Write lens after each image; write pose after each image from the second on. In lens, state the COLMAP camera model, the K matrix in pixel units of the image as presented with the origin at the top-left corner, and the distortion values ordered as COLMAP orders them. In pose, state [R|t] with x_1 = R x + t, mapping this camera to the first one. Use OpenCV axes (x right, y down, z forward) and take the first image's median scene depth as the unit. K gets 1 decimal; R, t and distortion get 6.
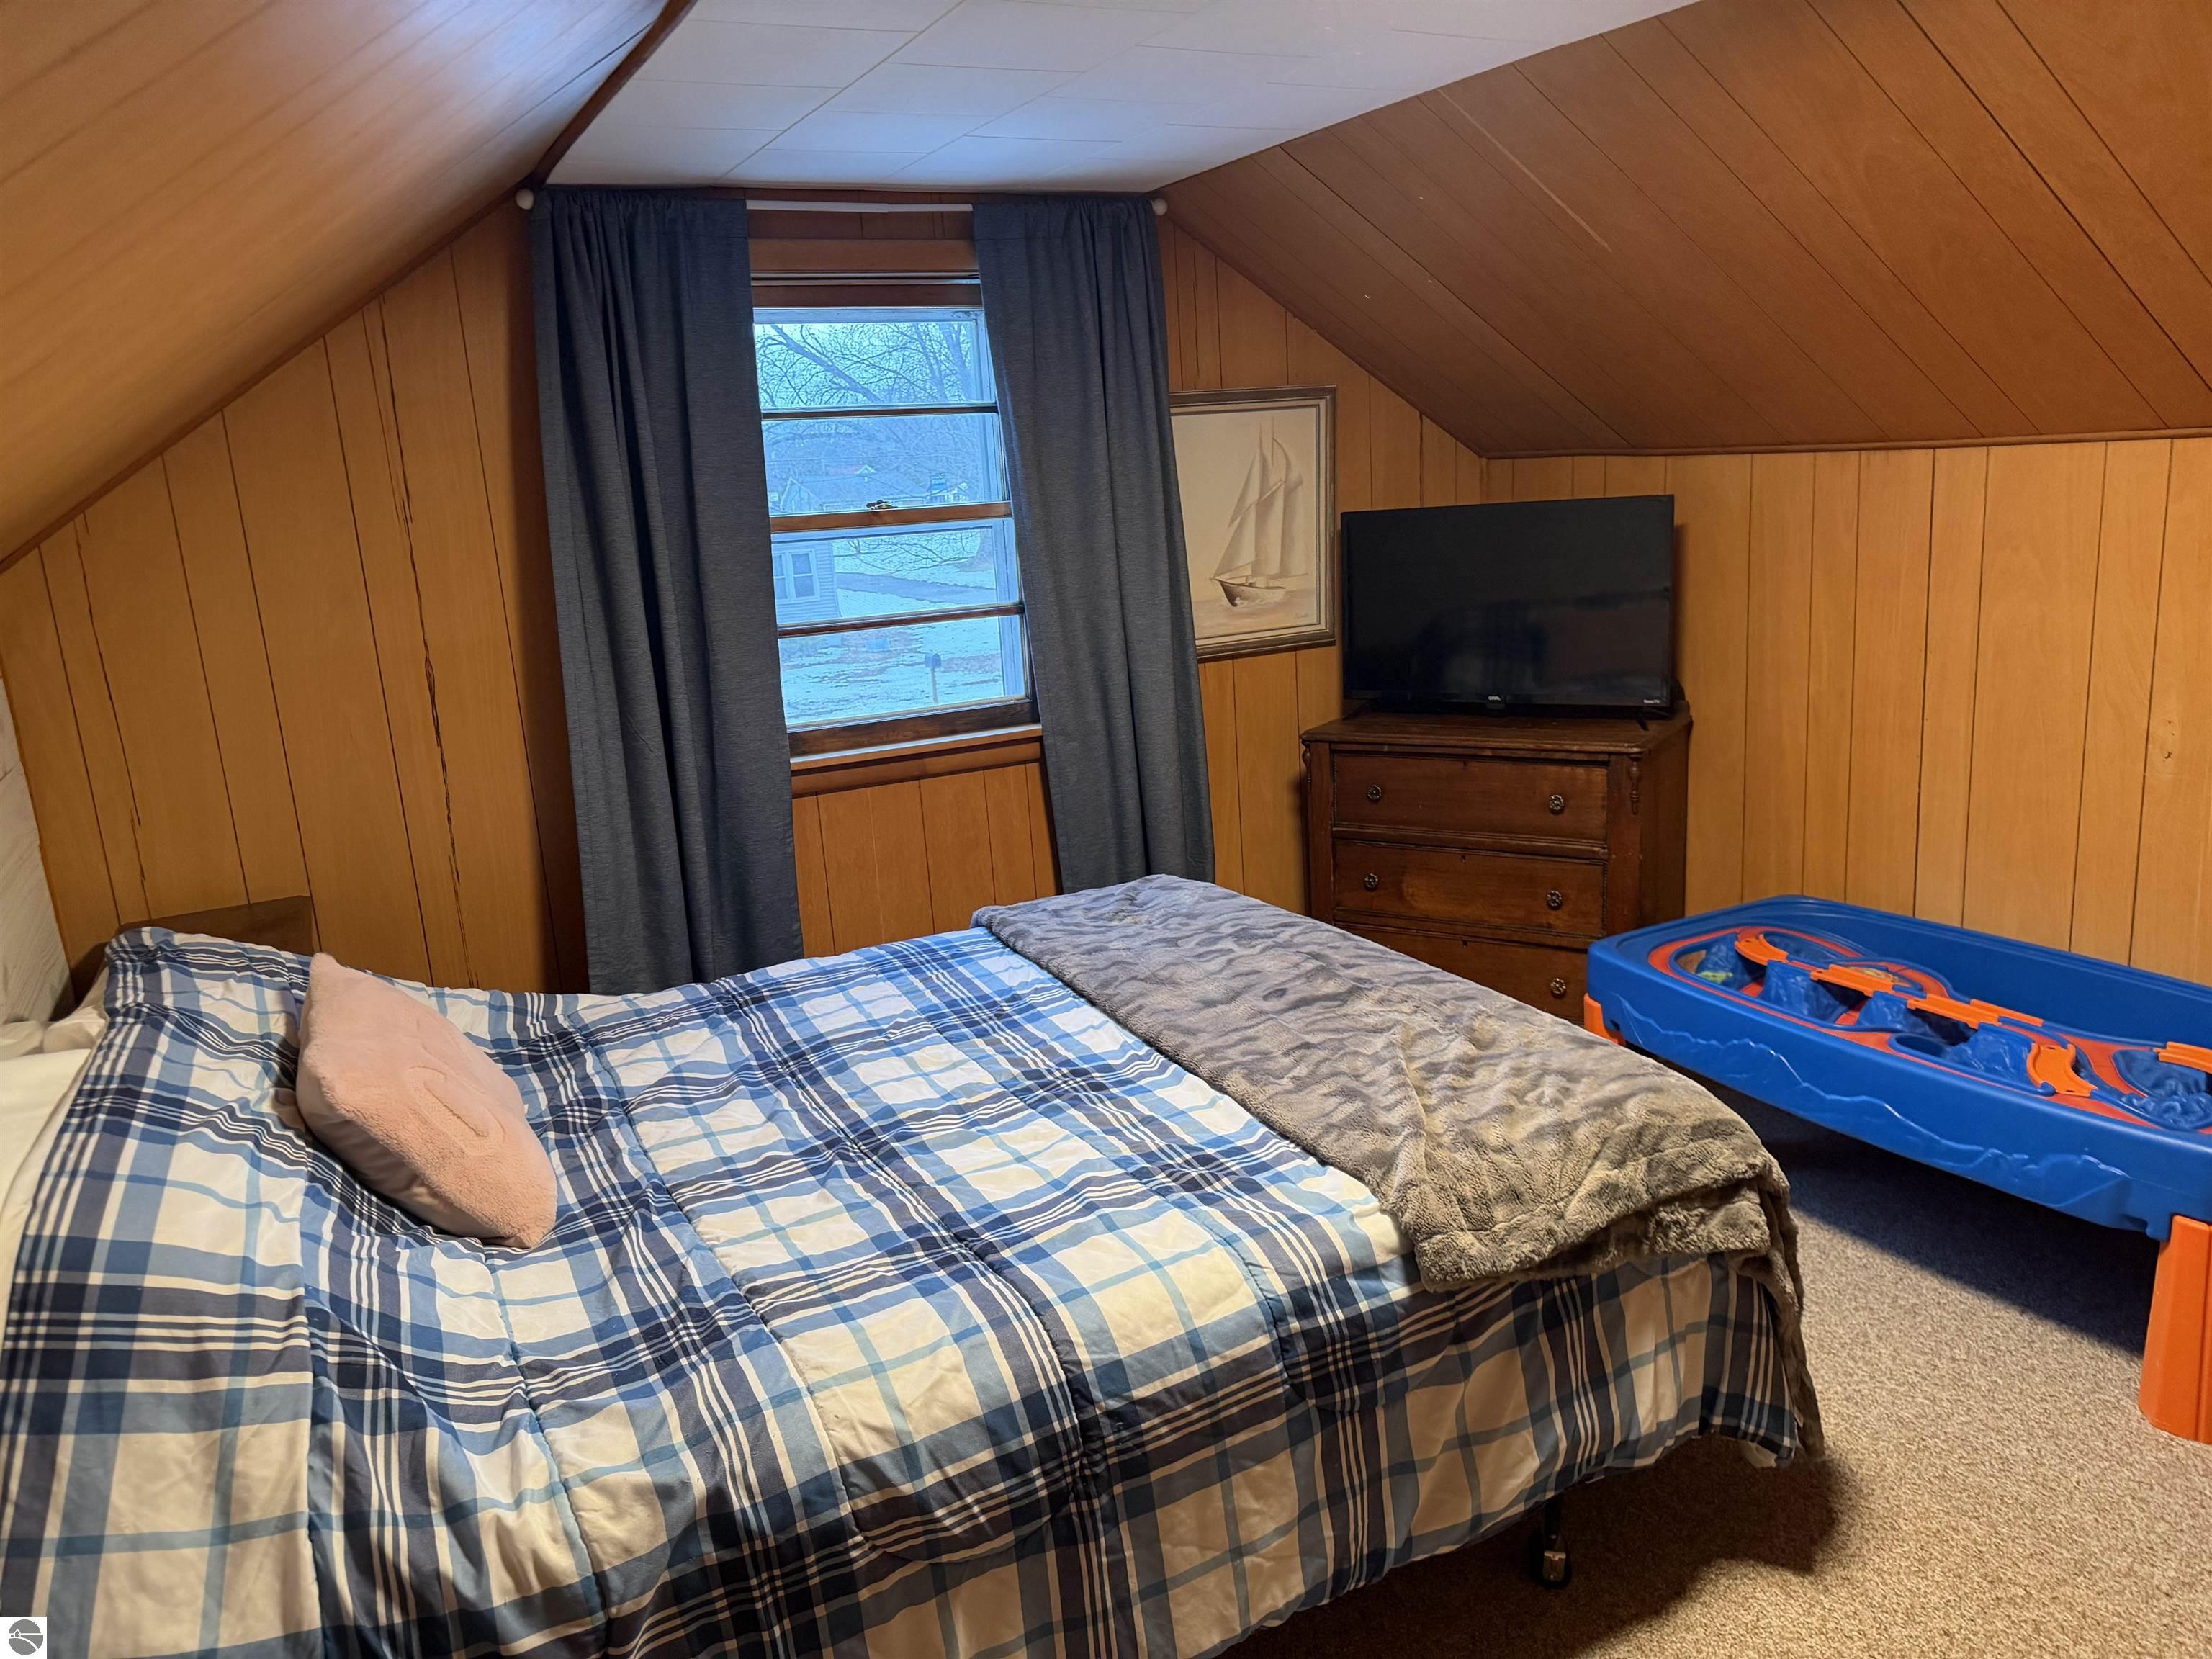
lens RADIAL K [[1541.9, 0, 1092.3], [0, 1541.9, 837.6], [0, 0, 1]] dist [0.034670, -0.060225]
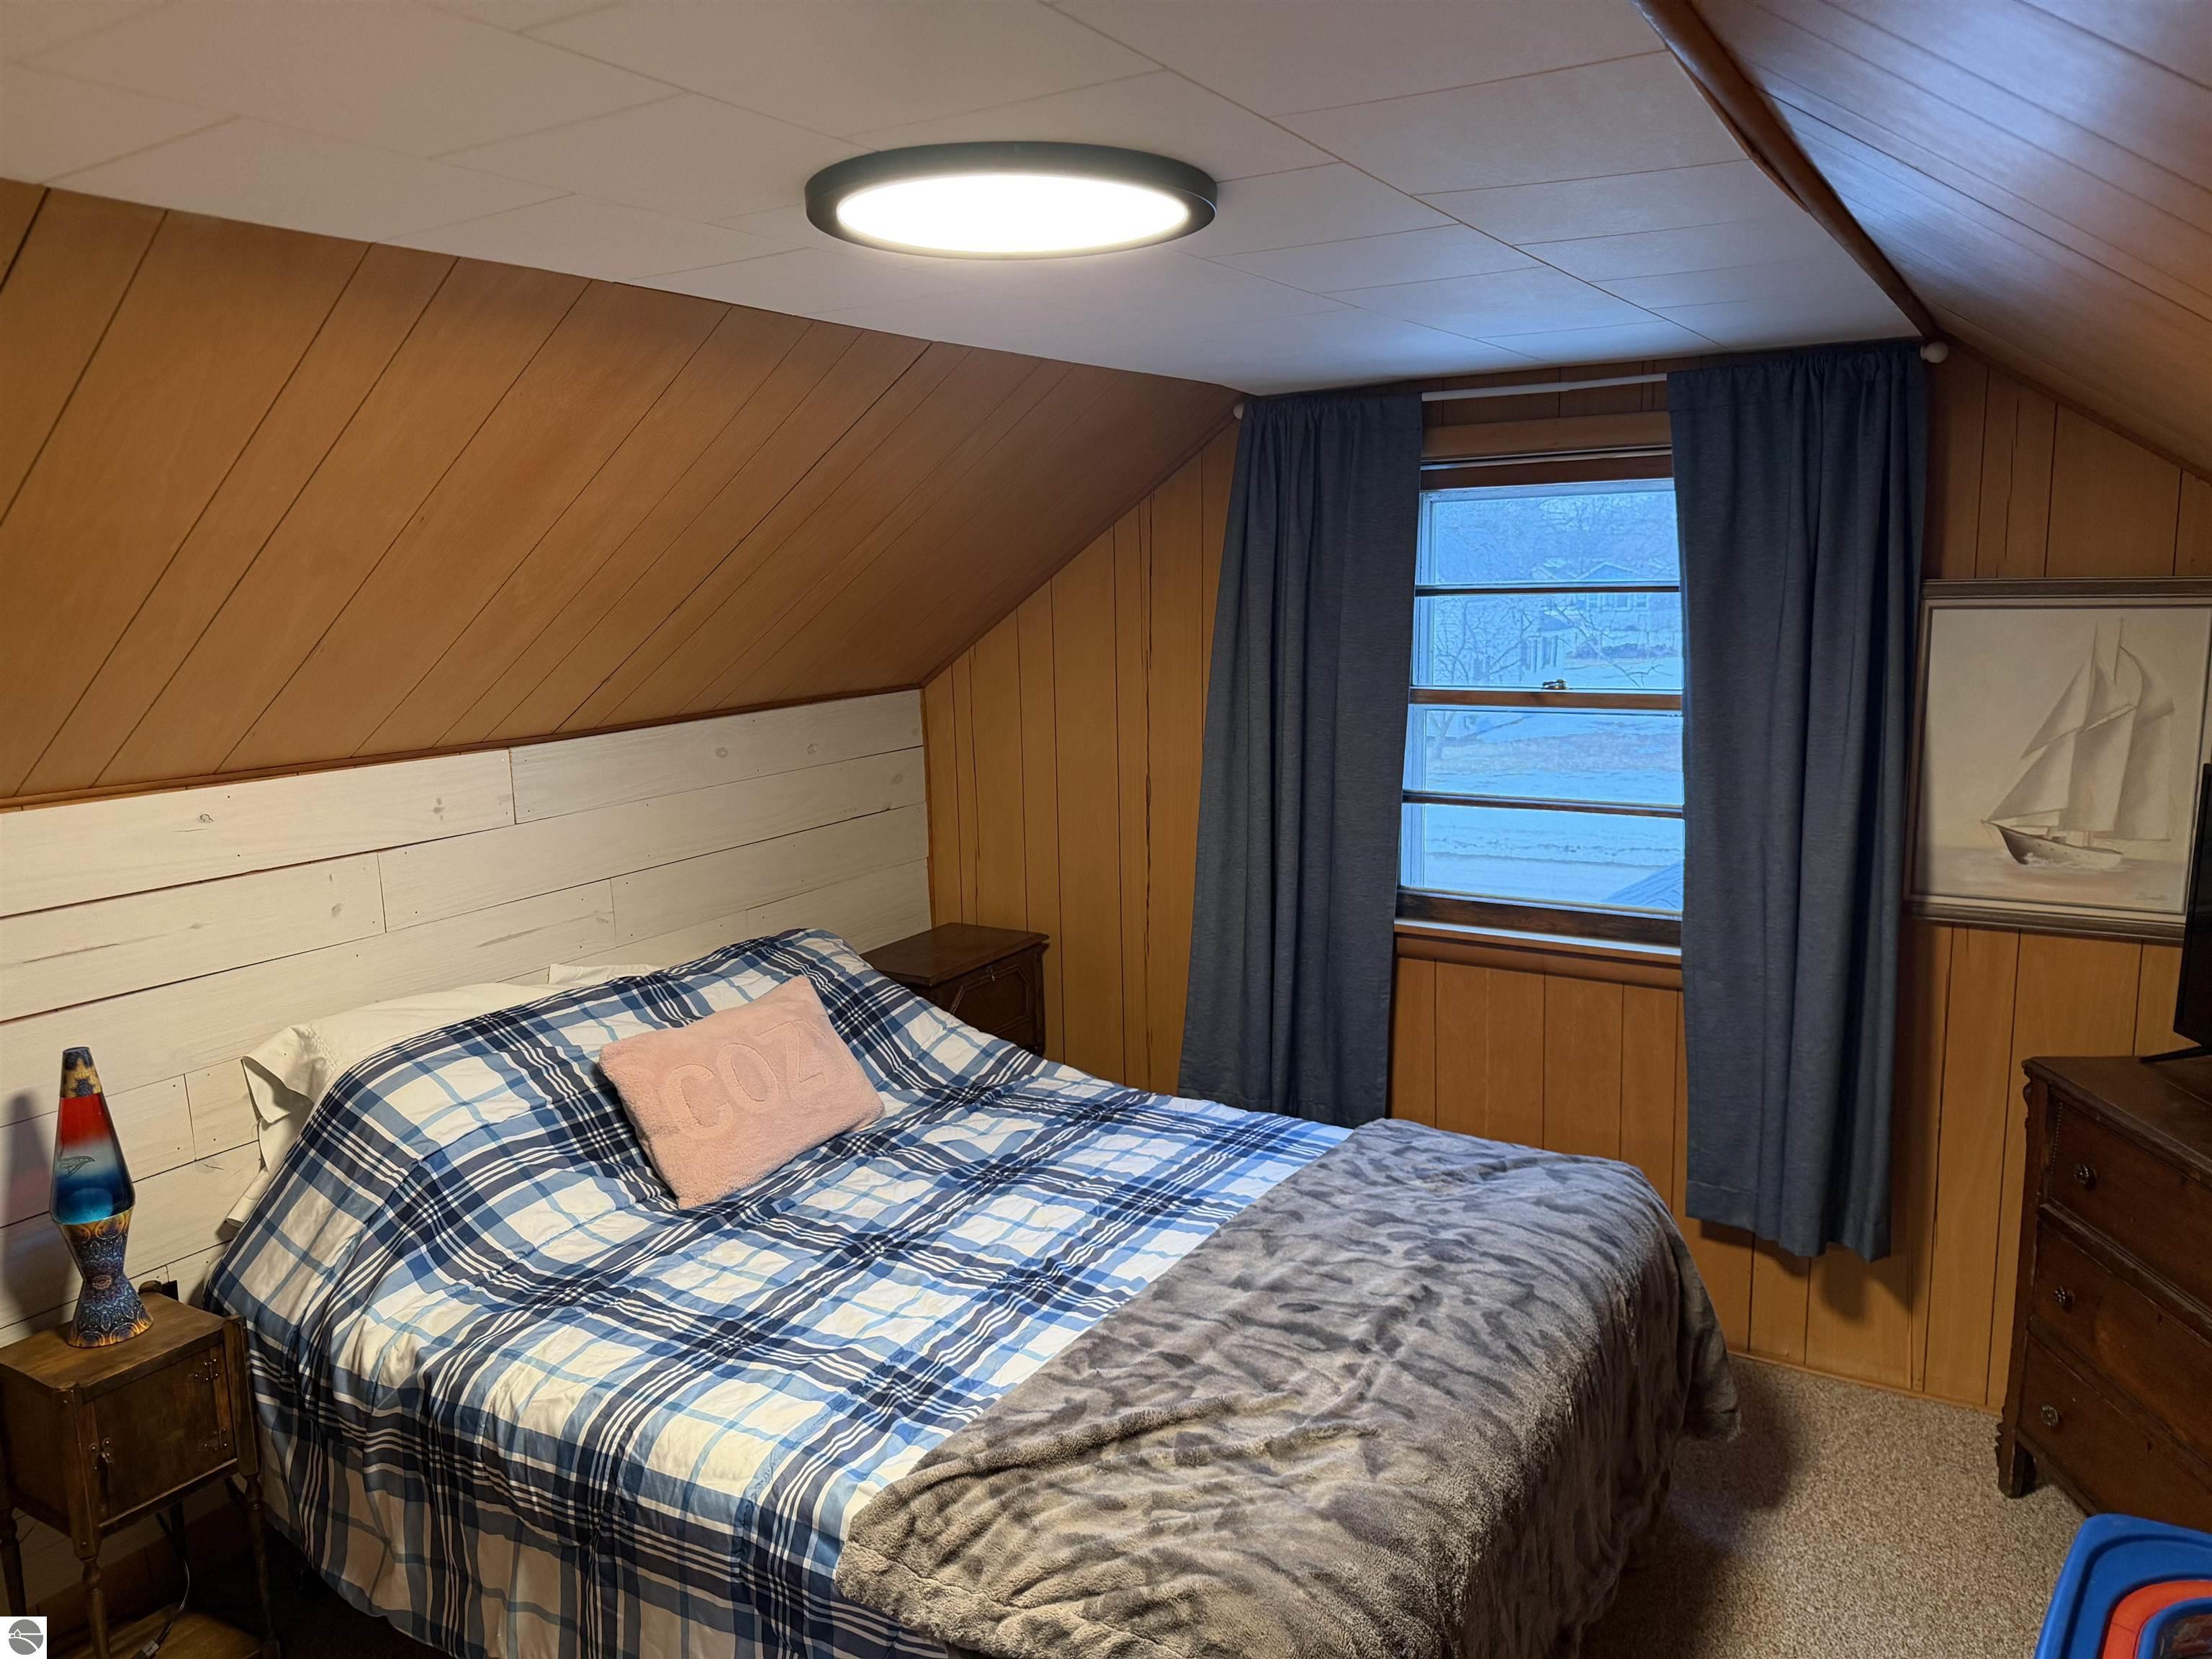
lens RADIAL K [[1541.9, 0, 1096.0], [0, 1541.9, 829.6], [0, 0, 1]] dist [0.034670, -0.060225]
pose [[0.530248, 0.197991, -0.824400, 0.783544], [-0.208446, 0.972950, 0.099597, -0.248553], [0.821819, 0.119032, 0.557175, 0.376864]]
